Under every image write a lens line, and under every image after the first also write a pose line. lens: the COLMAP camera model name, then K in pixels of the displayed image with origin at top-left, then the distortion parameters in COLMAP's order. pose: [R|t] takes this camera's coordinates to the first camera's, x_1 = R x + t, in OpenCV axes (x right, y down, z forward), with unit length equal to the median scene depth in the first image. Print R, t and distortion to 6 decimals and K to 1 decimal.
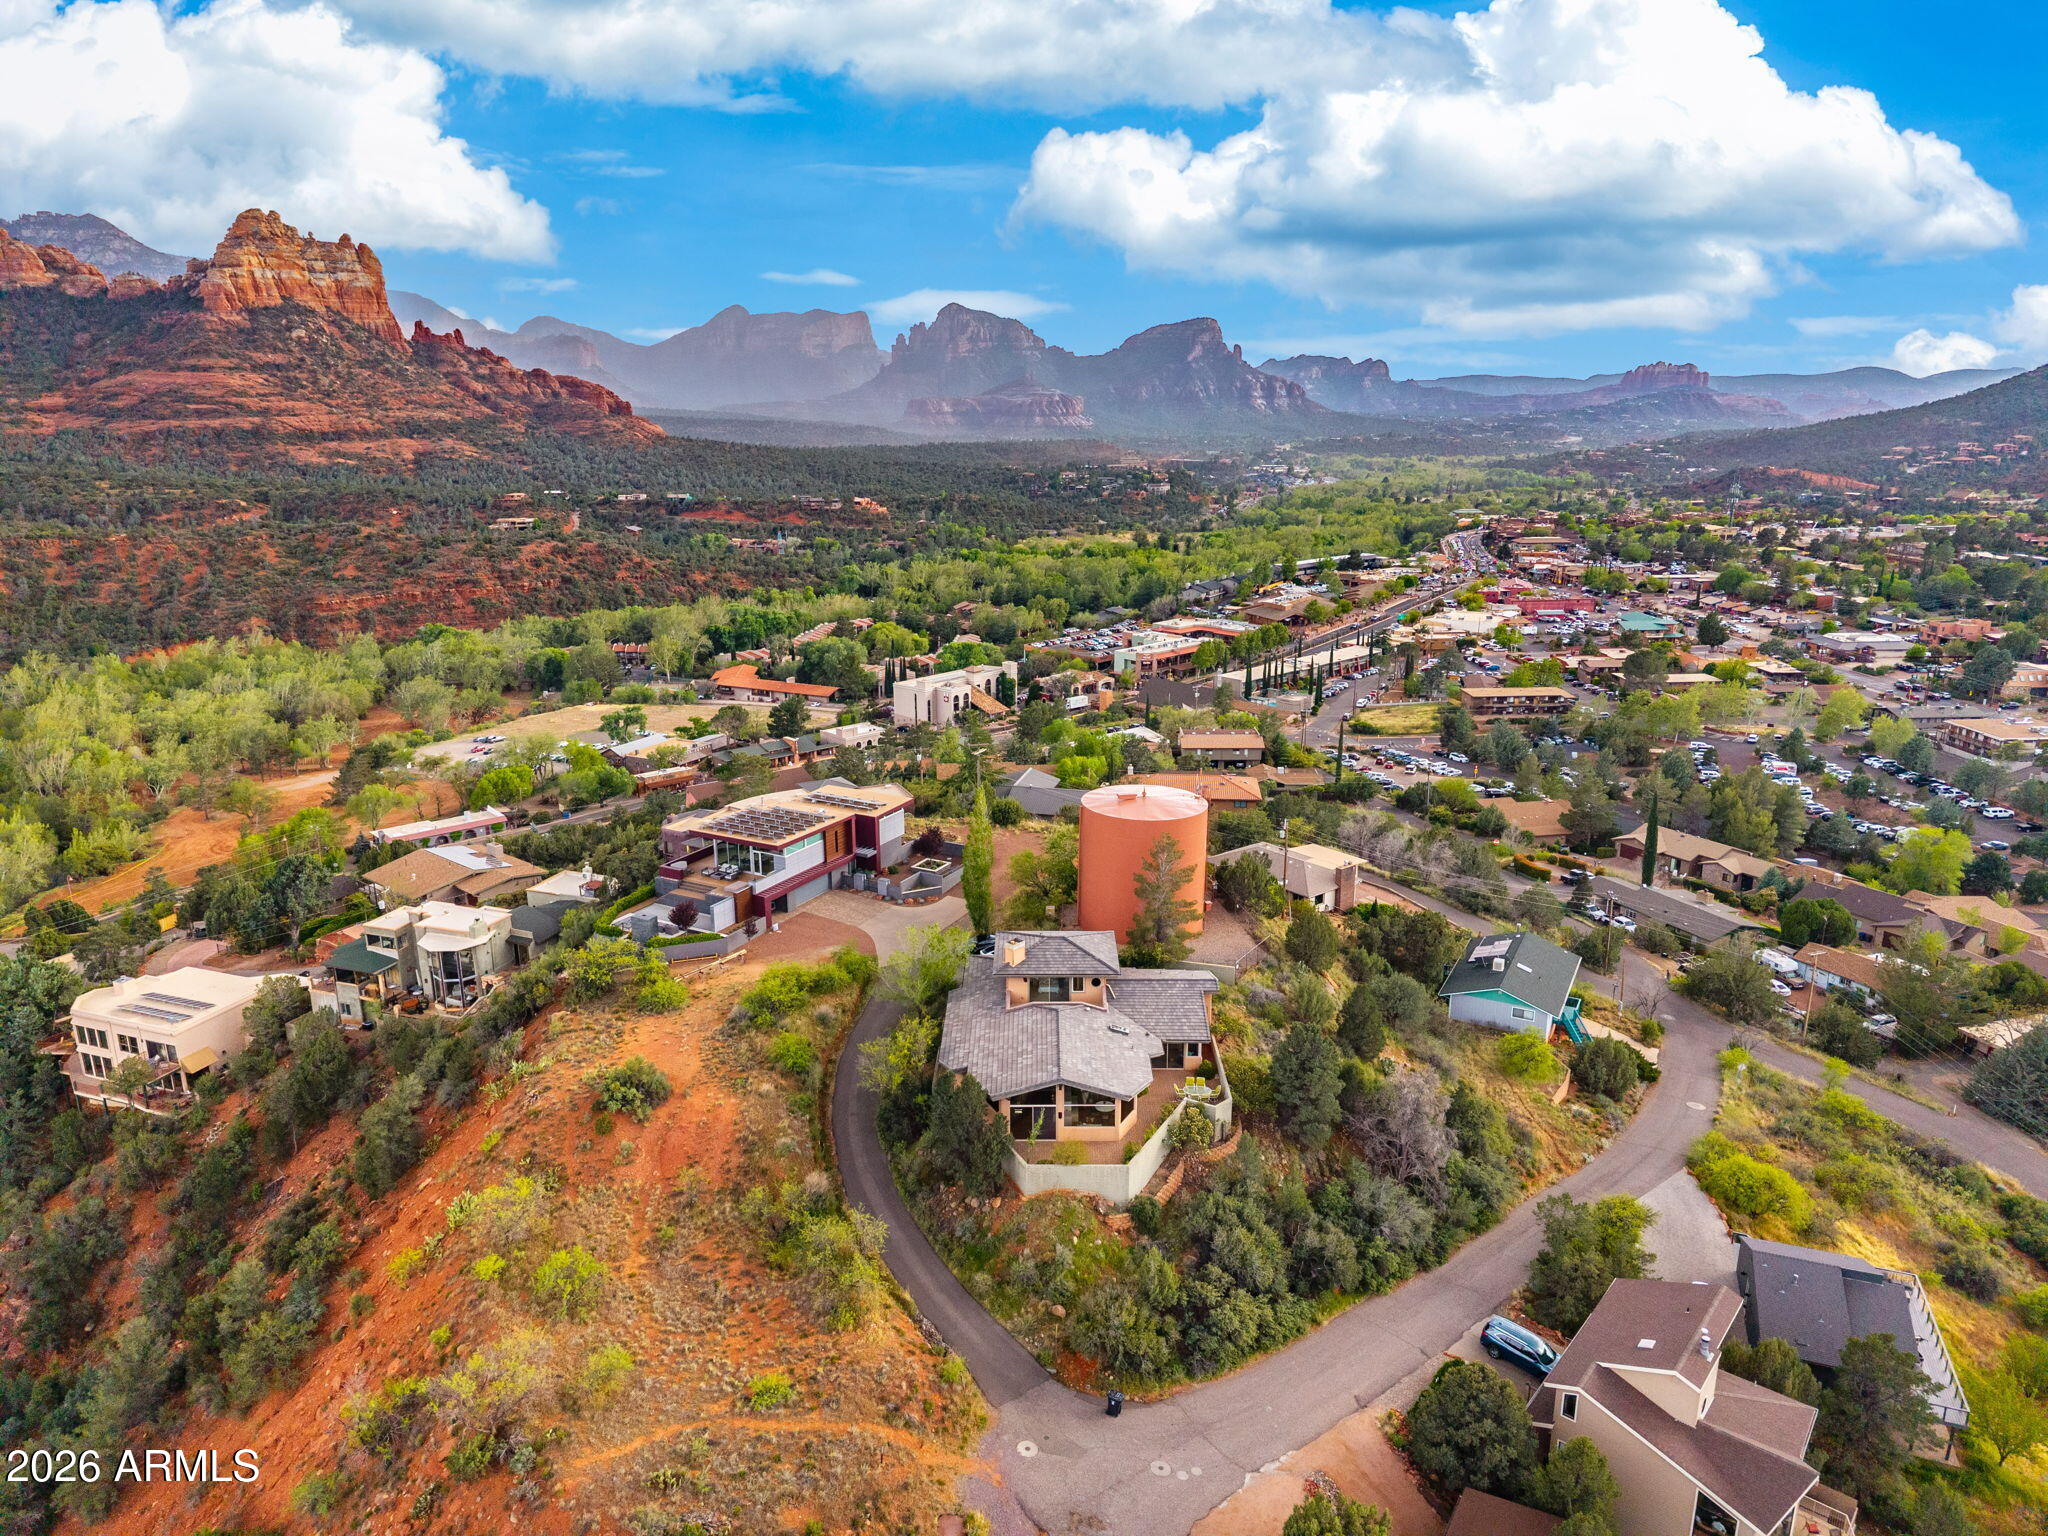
lens RADIAL K [[1375.9, 0, 1024.0], [0, 1375.9, 768.0], [0, 0, 1]] dist [0.035963, -0.041066]
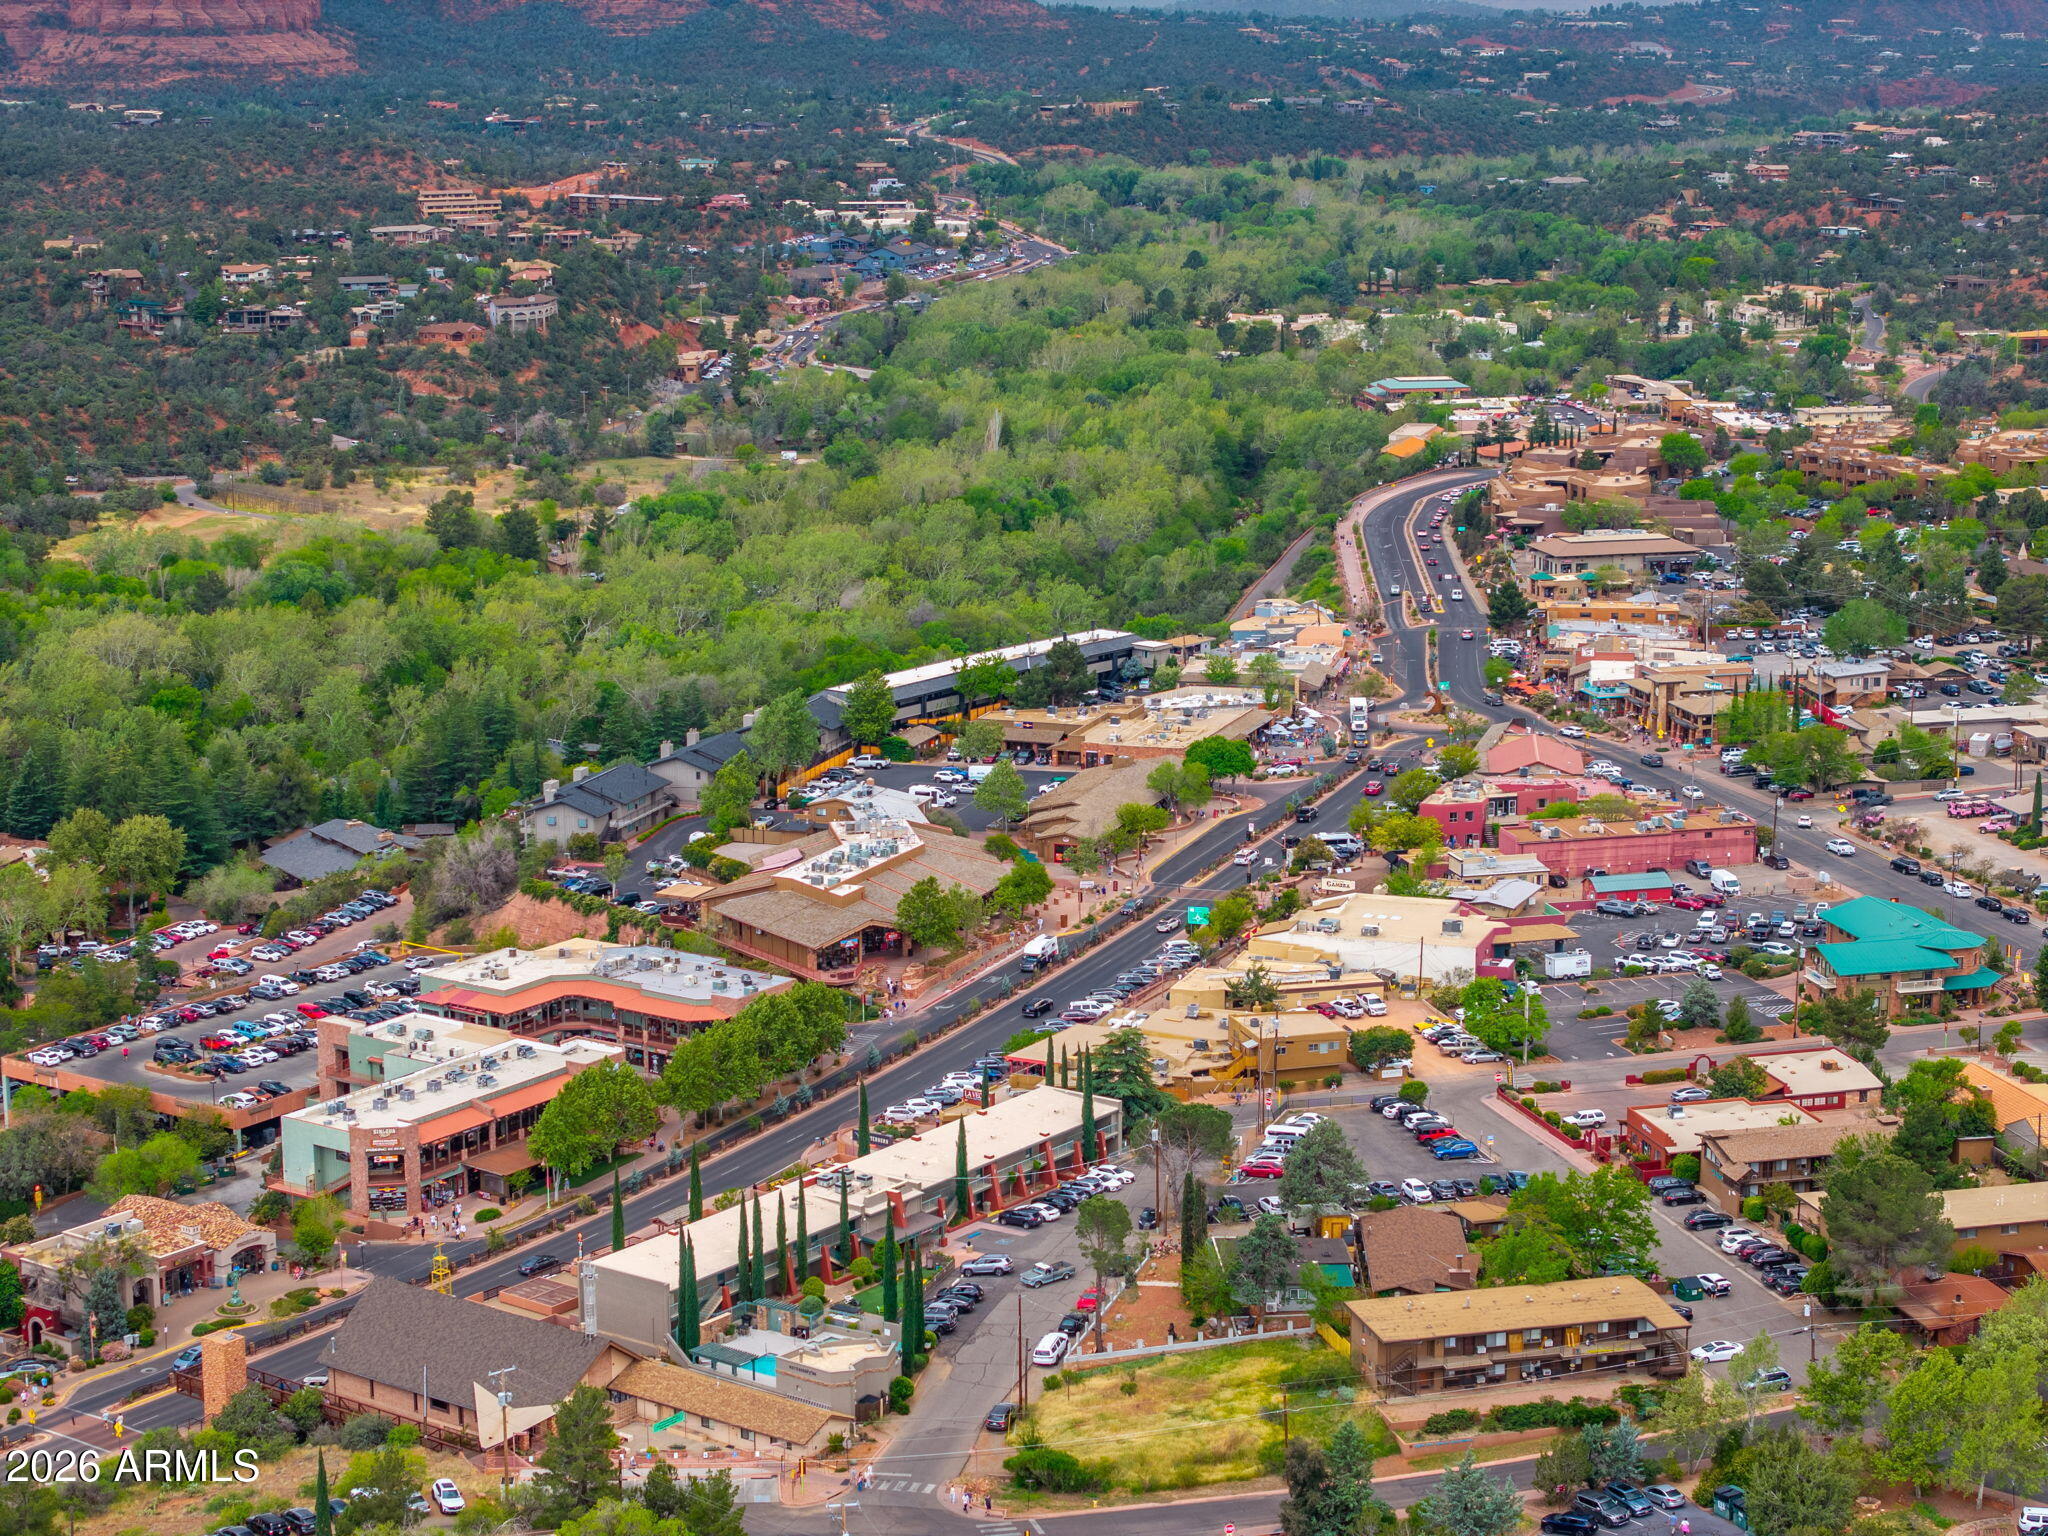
lens RADIAL K [[4126.8, 0, 1024.0], [0, 4126.8, 768.0], [0, 0, 1]] dist [-0.150332, 0.248525]
pose [[0.979402, -0.038941, 0.198128, 0.047481], [0.050955, 0.997135, -0.055902, -0.097923], [-0.195384, 0.064846, 0.978581, 0.066972]]
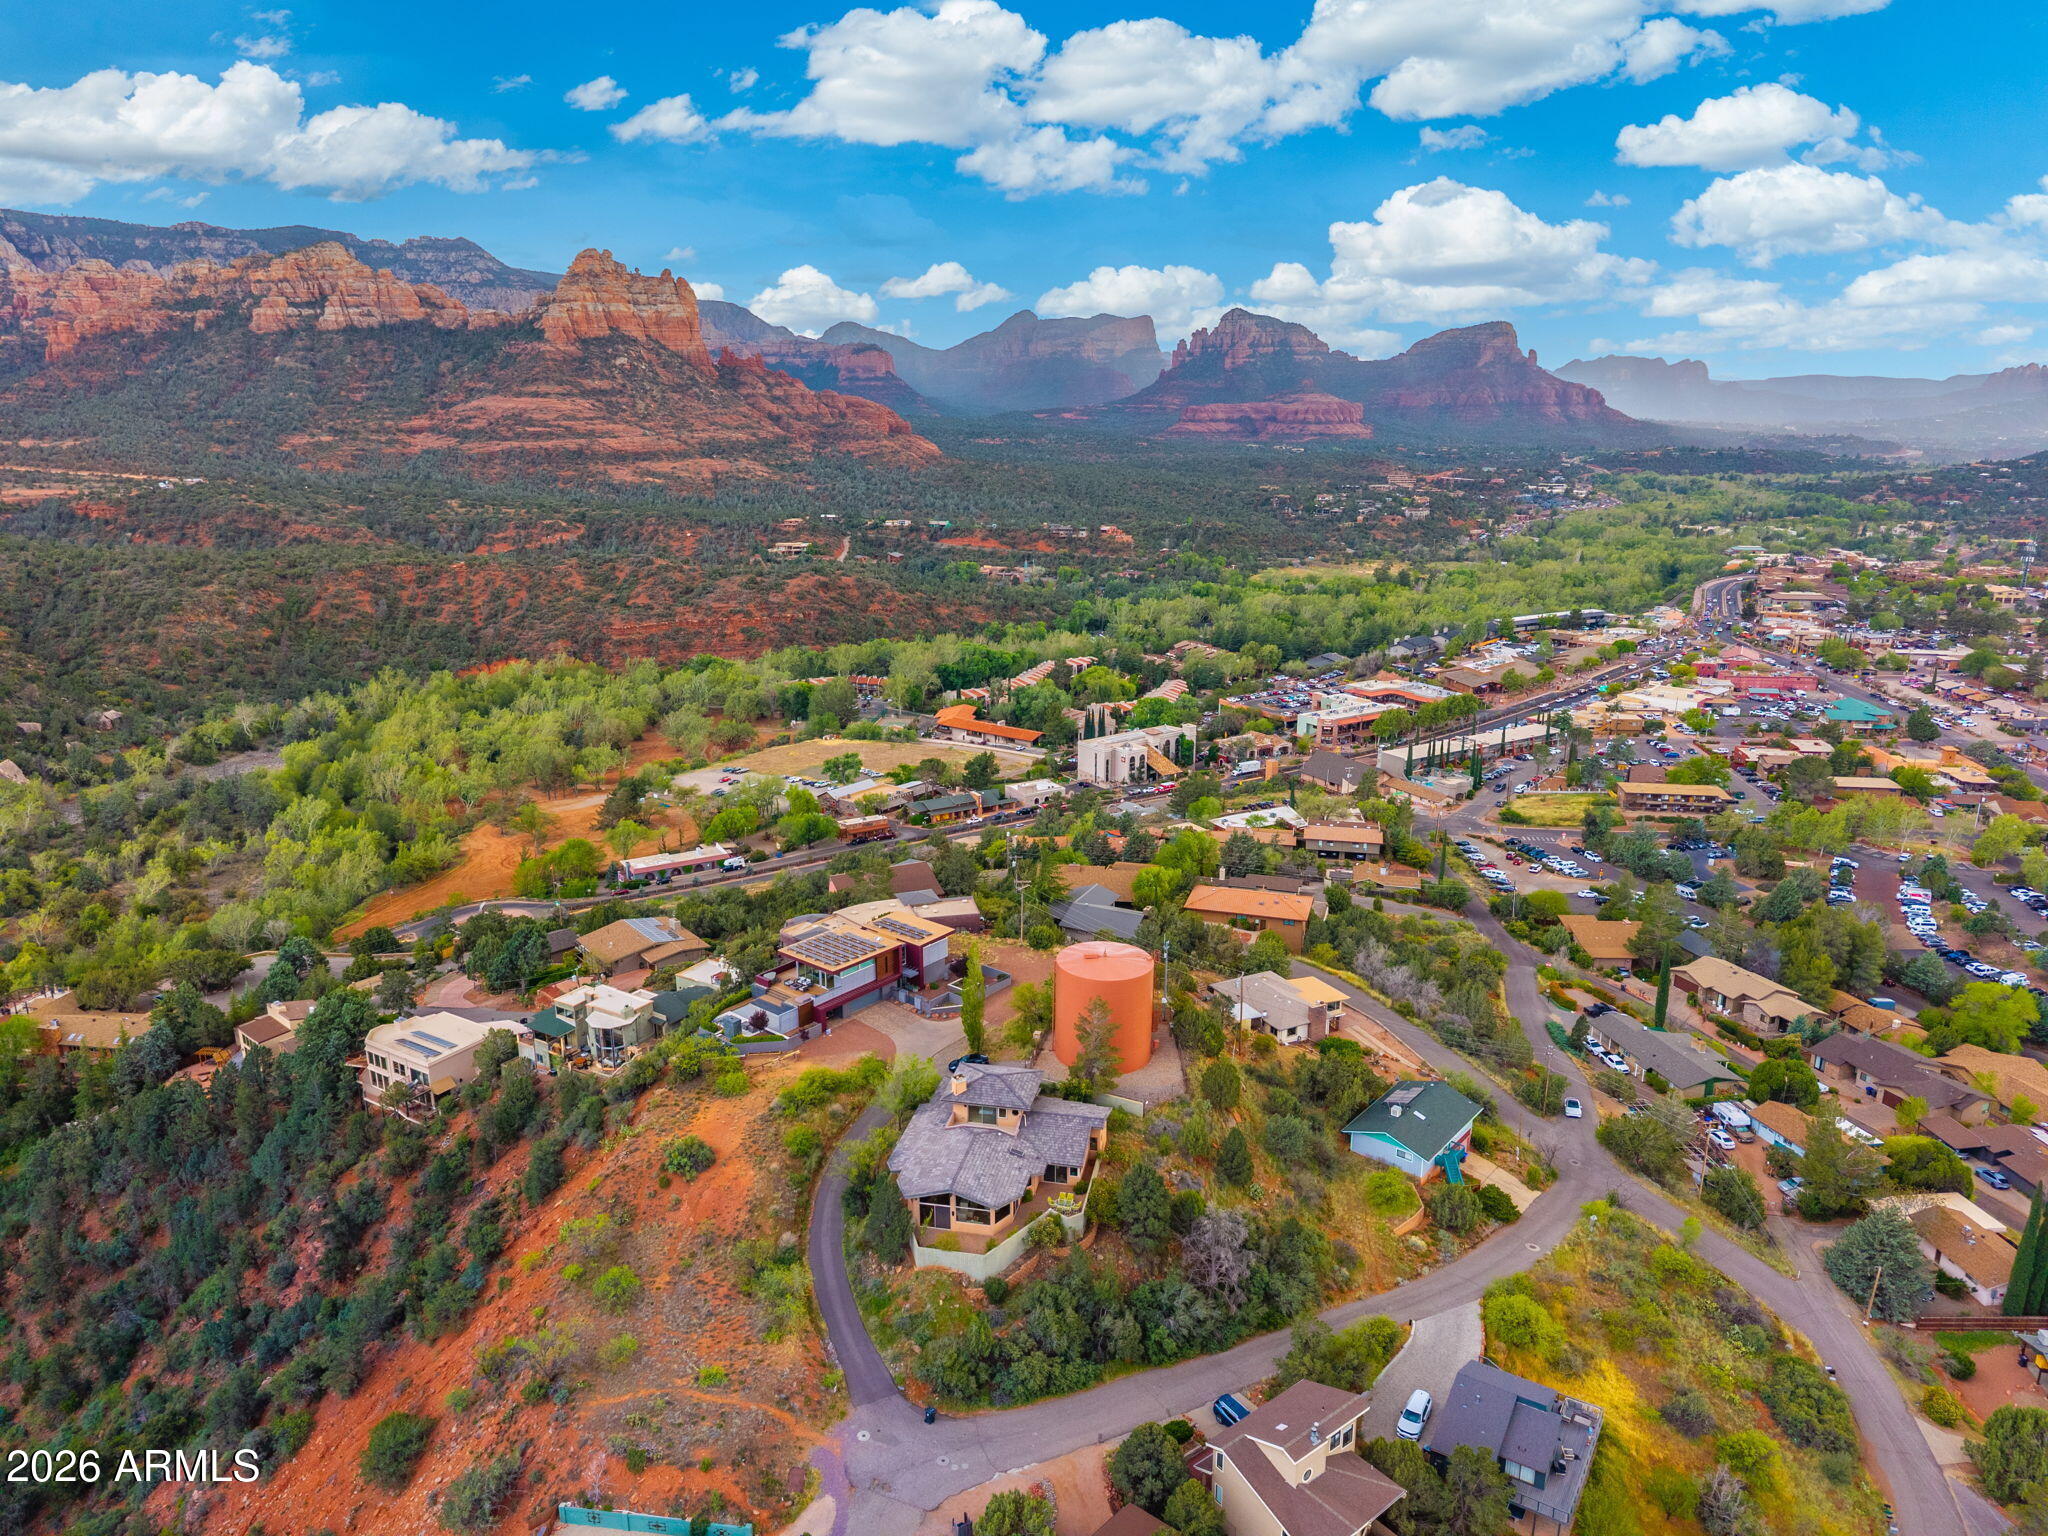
lens RADIAL K [[1375.9, 0, 1024.0], [0, 1375.9, 768.0], [0, 0, 1]] dist [0.035963, -0.041066]
pose [[0.980124, 0.054669, -0.190704, 0.060066], [-0.054223, 0.998500, 0.007560, -0.039109], [0.190831, 0.002931, 0.981618, -0.069616]]
